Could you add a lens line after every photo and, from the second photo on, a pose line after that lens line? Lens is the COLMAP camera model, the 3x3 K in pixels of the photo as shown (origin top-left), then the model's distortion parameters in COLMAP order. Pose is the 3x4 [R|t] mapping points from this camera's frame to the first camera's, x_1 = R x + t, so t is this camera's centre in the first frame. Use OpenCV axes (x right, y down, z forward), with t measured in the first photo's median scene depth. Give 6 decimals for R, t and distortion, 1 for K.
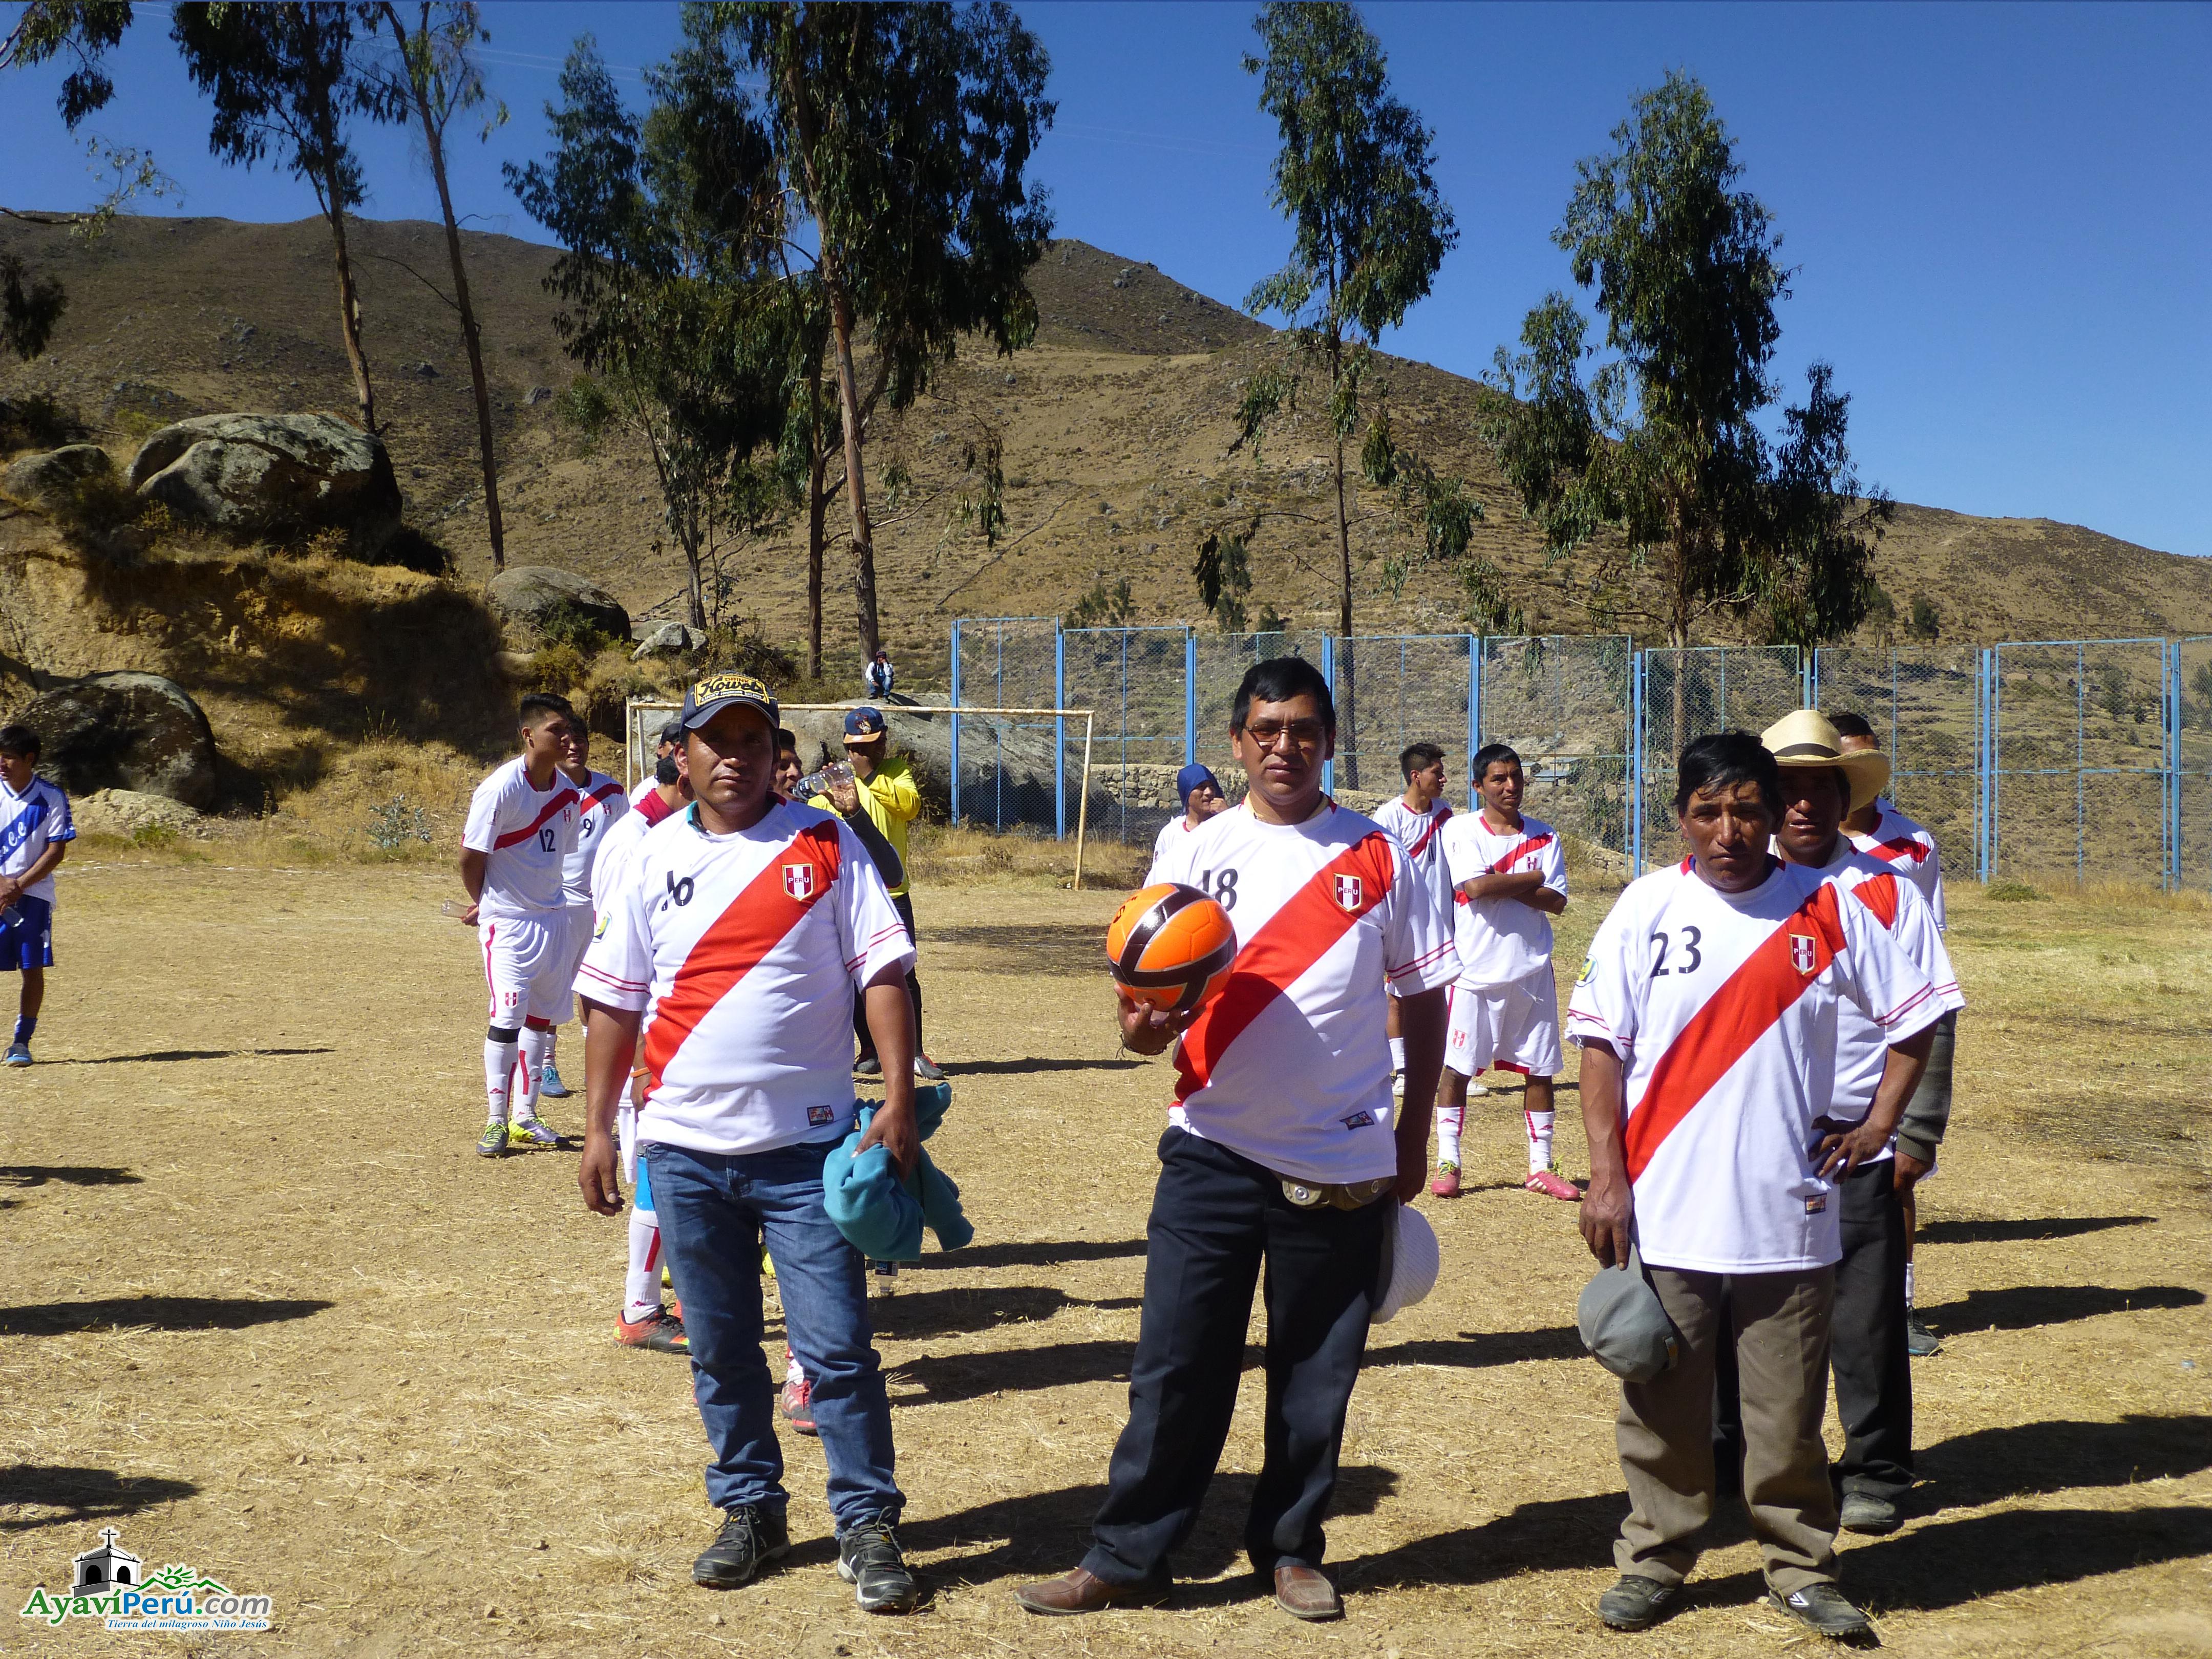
lens RADIAL K [[2524.5, 0, 1120.8], [0, 2524.5, 858.2], [0, 0, 1]] dist [-0.040818, 0.000000]
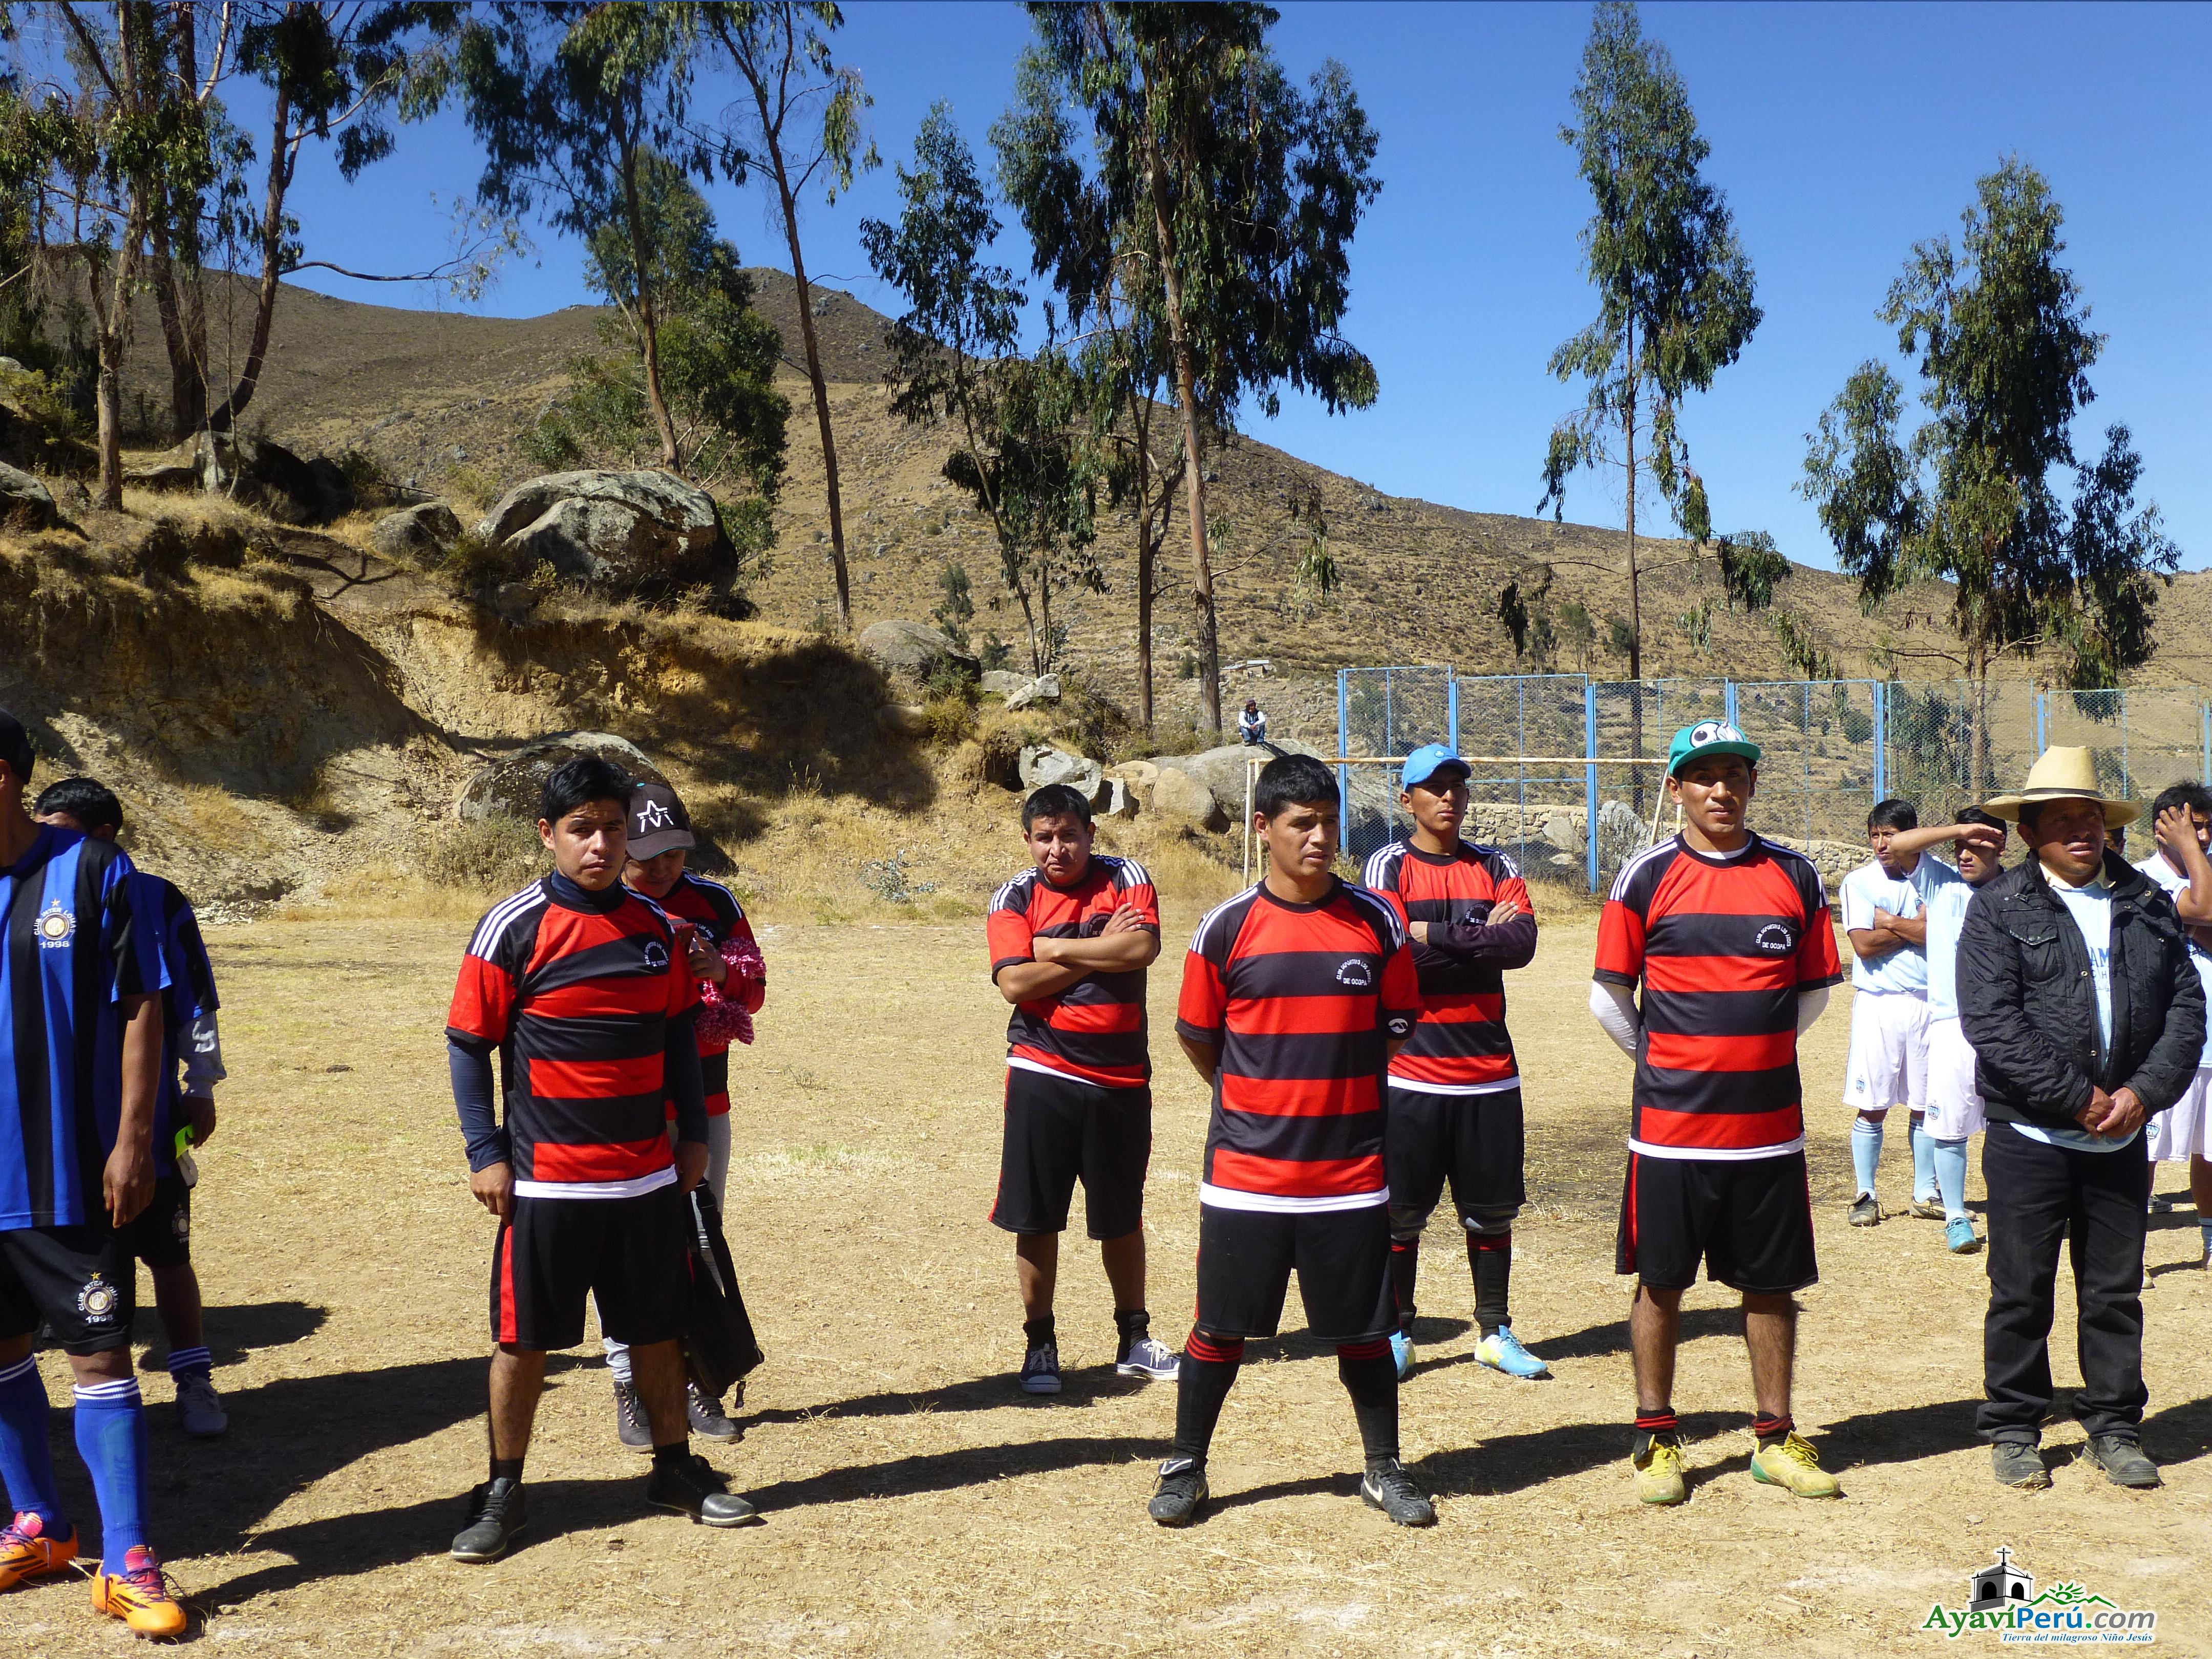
lens RADIAL K [[2524.5, 0, 1103.1], [0, 2524.5, 839.8], [0, 0, 1]] dist [-0.040818, 0.000000]
pose [[0.992729, -0.020415, 0.118625, -0.267447], [0.022458, 0.999621, -0.015908, -0.008887], [-0.118255, 0.018456, 0.992812, -0.021281]]
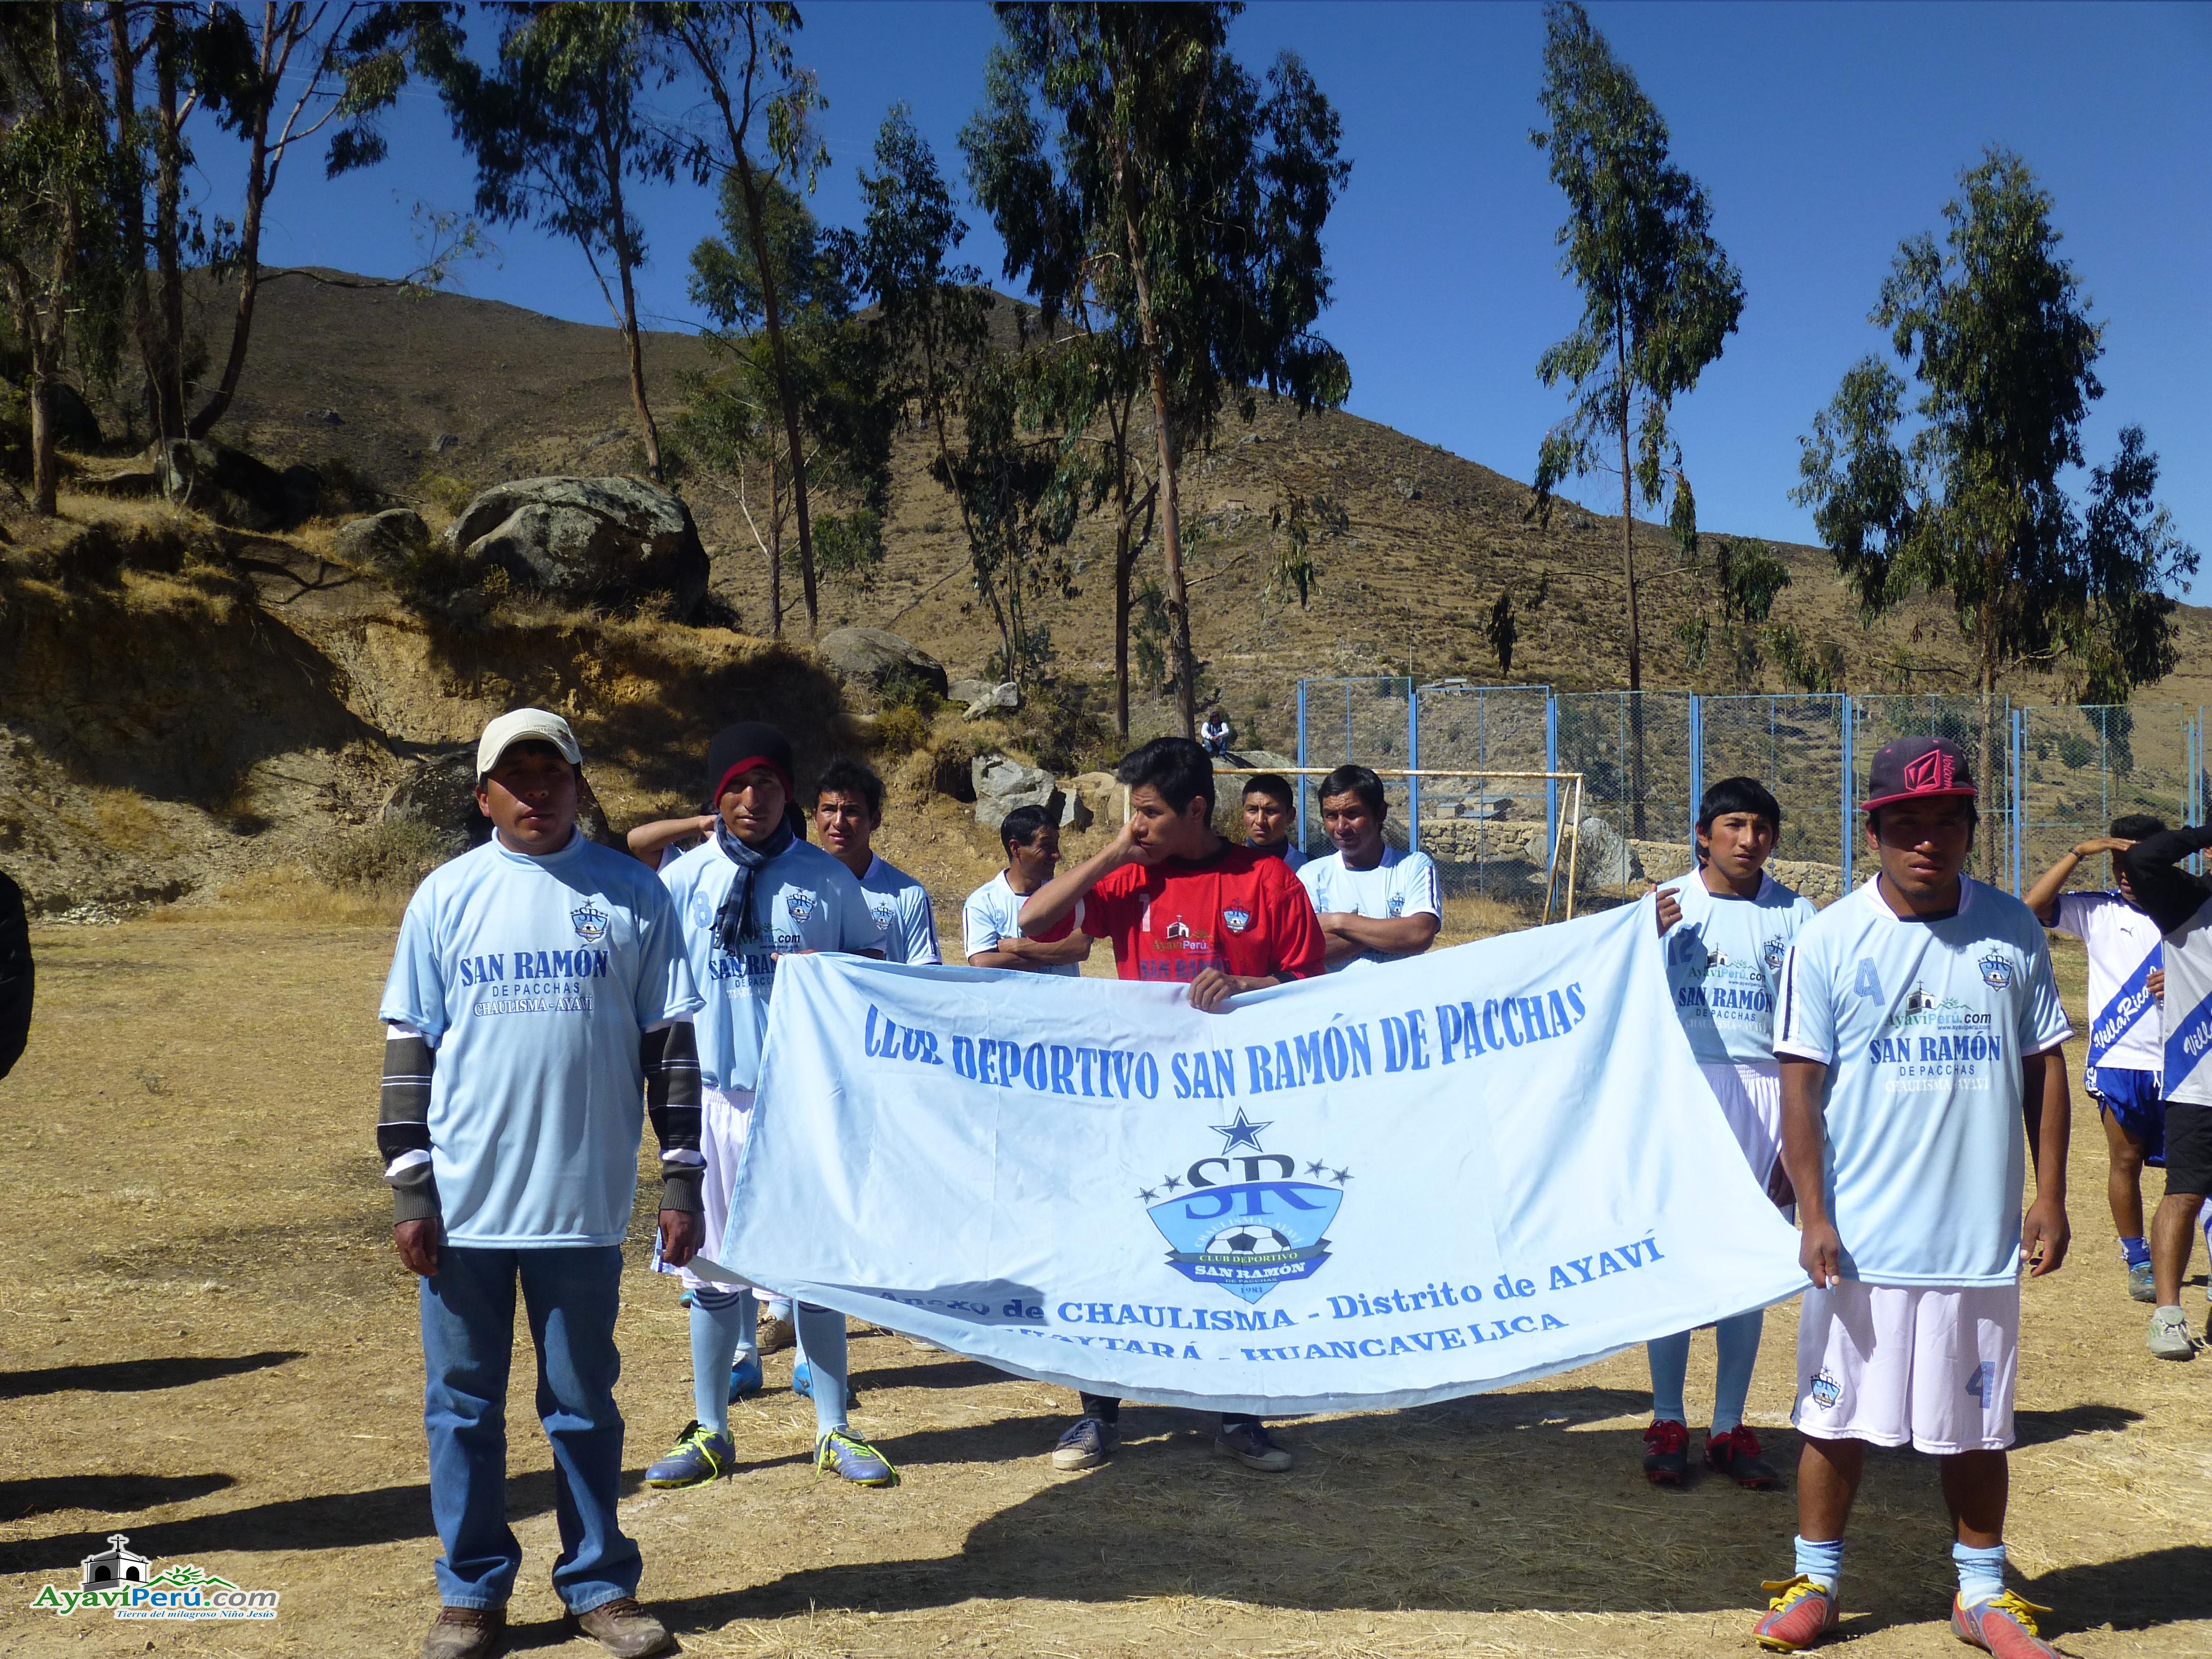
lens RADIAL K [[2524.5, 0, 1113.3], [0, 2524.5, 863.9], [0, 0, 1]] dist [-0.040818, 0.000000]
pose [[0.999188, -0.009127, 0.039254, -0.168436], [0.009708, 0.999846, -0.014629, -0.005719], [-0.039115, 0.014998, 0.999122, -0.011107]]
